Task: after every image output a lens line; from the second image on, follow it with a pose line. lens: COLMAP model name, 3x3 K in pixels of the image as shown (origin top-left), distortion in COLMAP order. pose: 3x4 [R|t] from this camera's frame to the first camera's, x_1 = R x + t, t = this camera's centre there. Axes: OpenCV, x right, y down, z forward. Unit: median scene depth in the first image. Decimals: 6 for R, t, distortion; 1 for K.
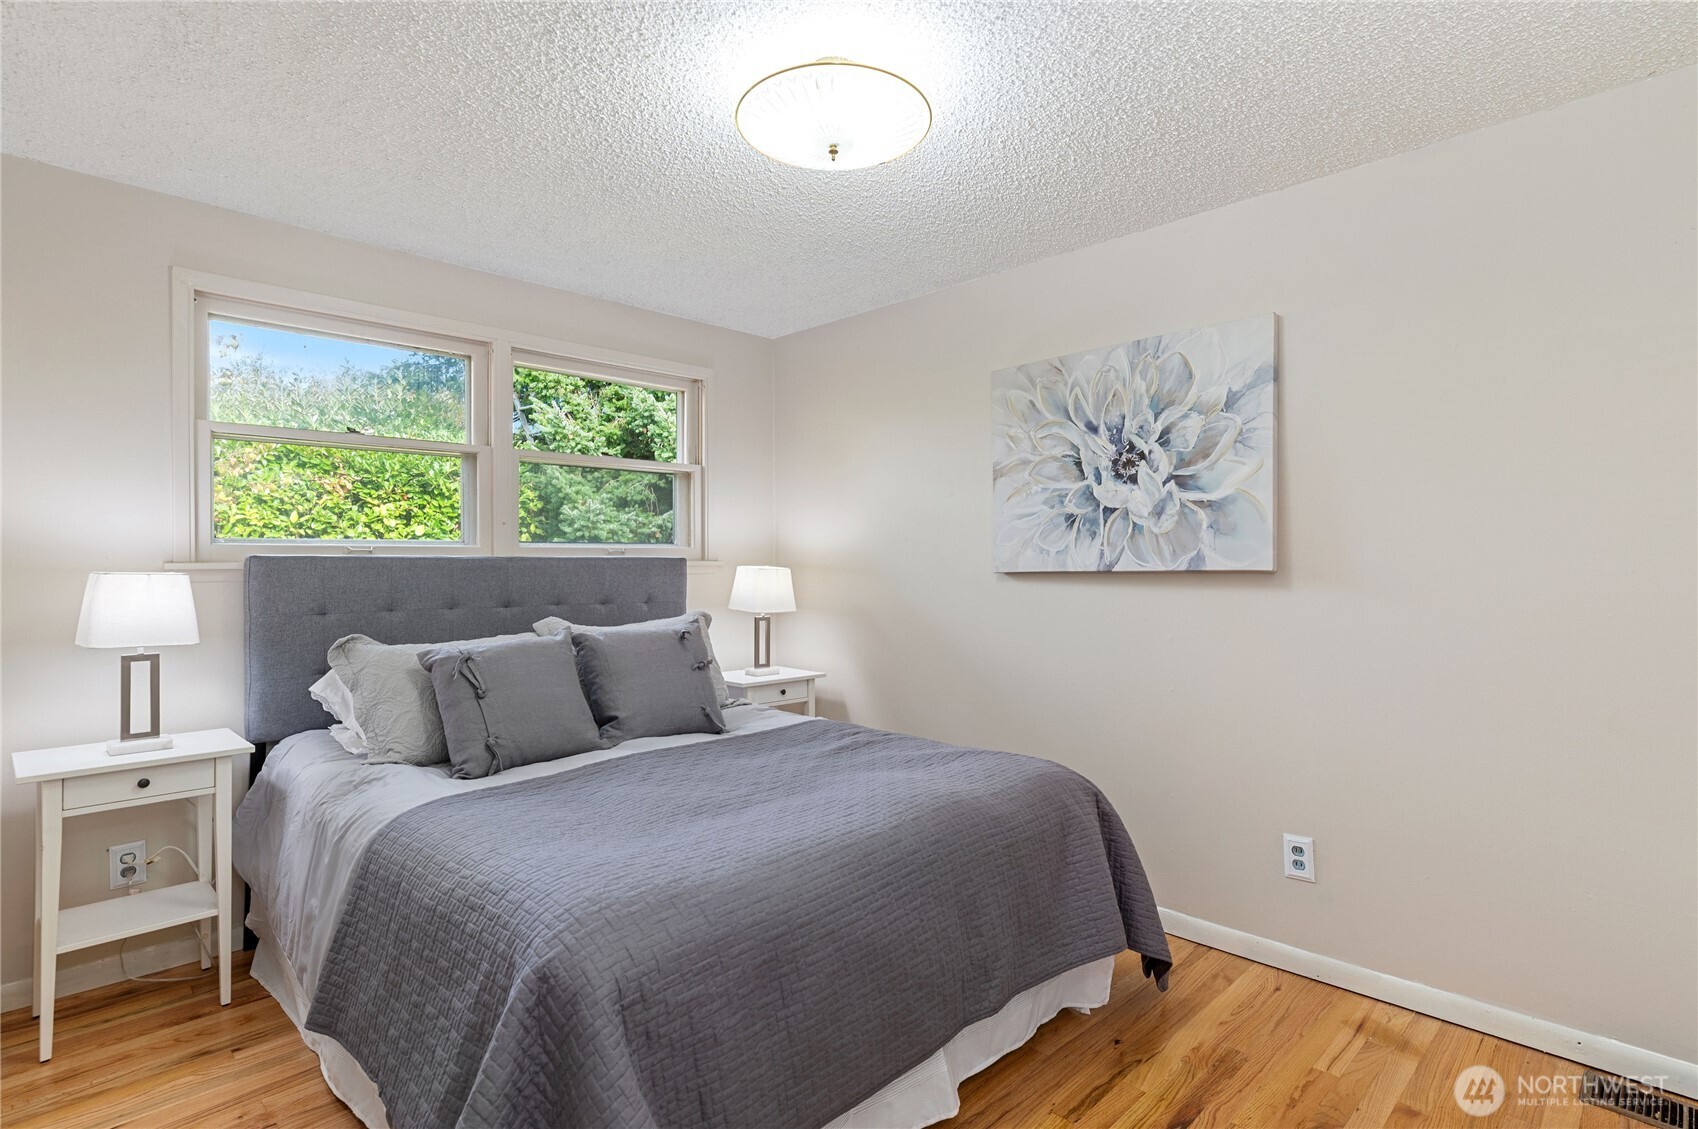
lens RADIAL K [[828.8, 0, 848.8], [0, 828.8, 558.1], [0, 0, 1]] dist [-0.001997, 0.000374]
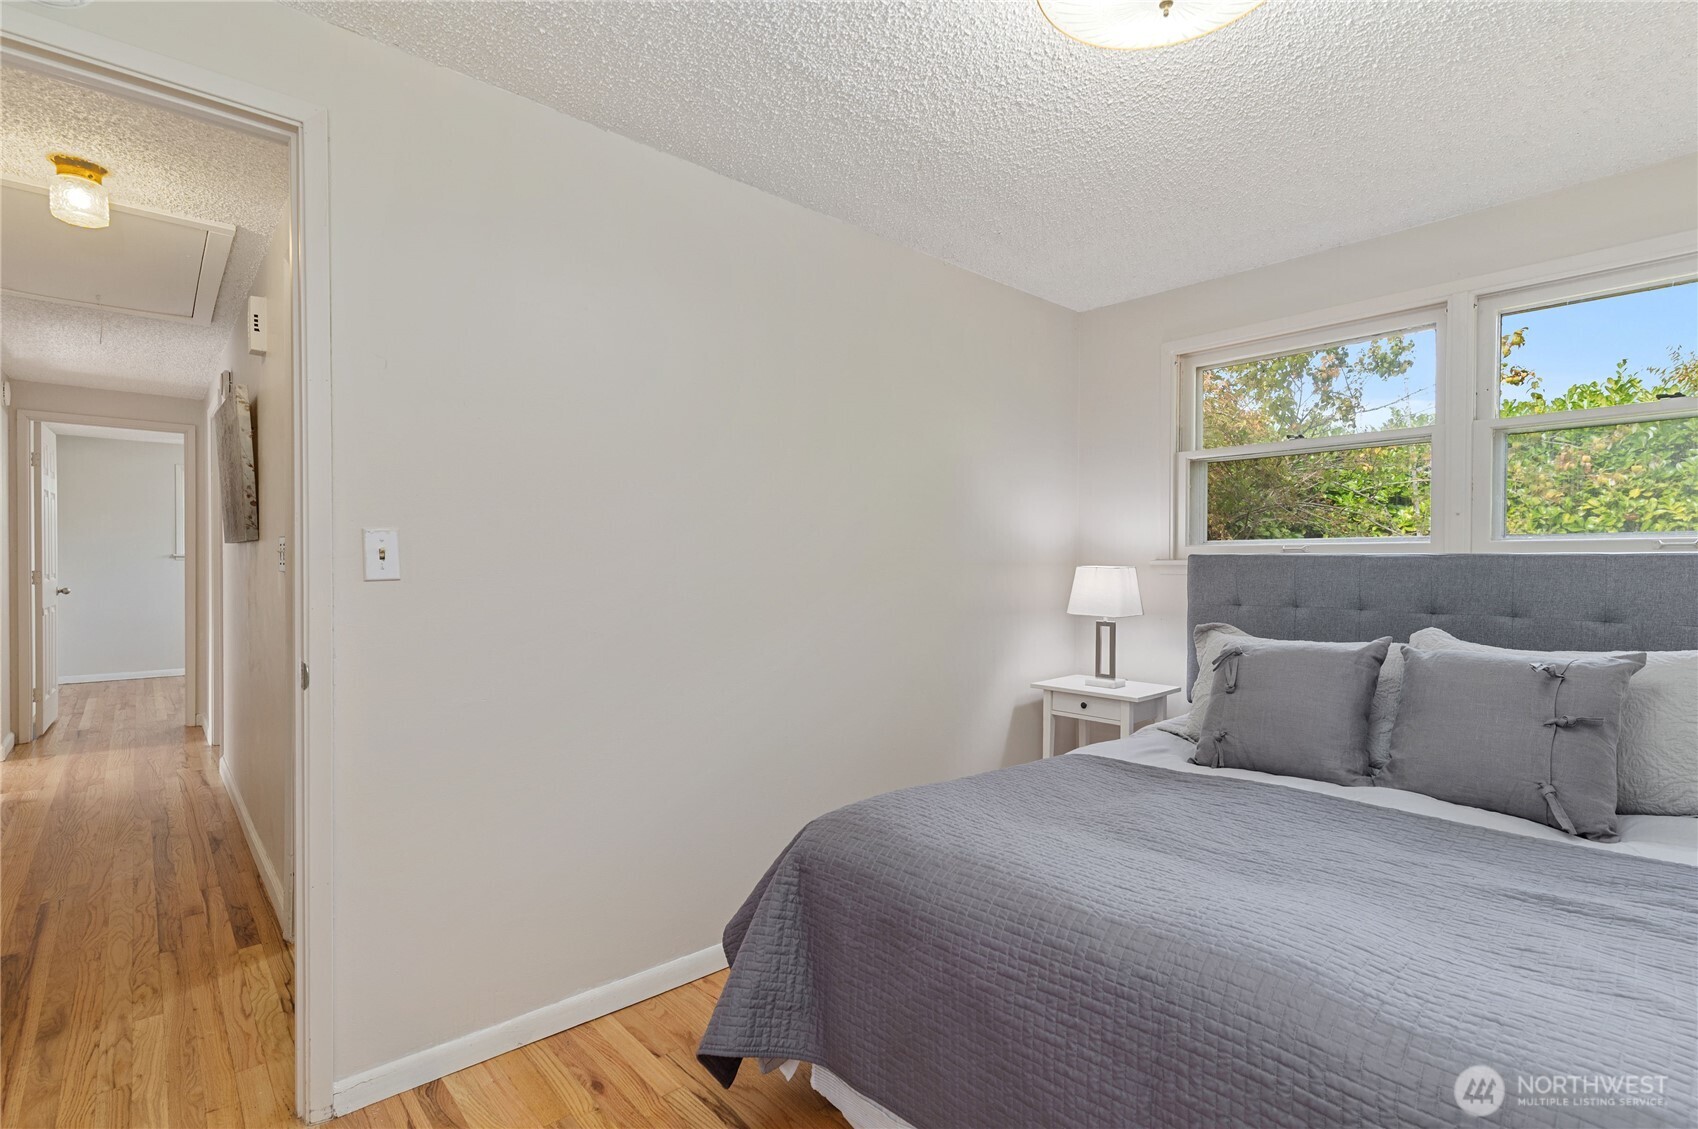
lens RADIAL K [[784.0, 0, 848.7], [0, 784.0, 568.0], [0, 0, 1]] dist [0.002872, -0.000201]
pose [[-0.038087, 0.011272, -0.999211, 0.567111], [0.000501, 0.999936, 0.011261, 0.004628], [0.999274, -0.000071, -0.038090, 0.600876]]
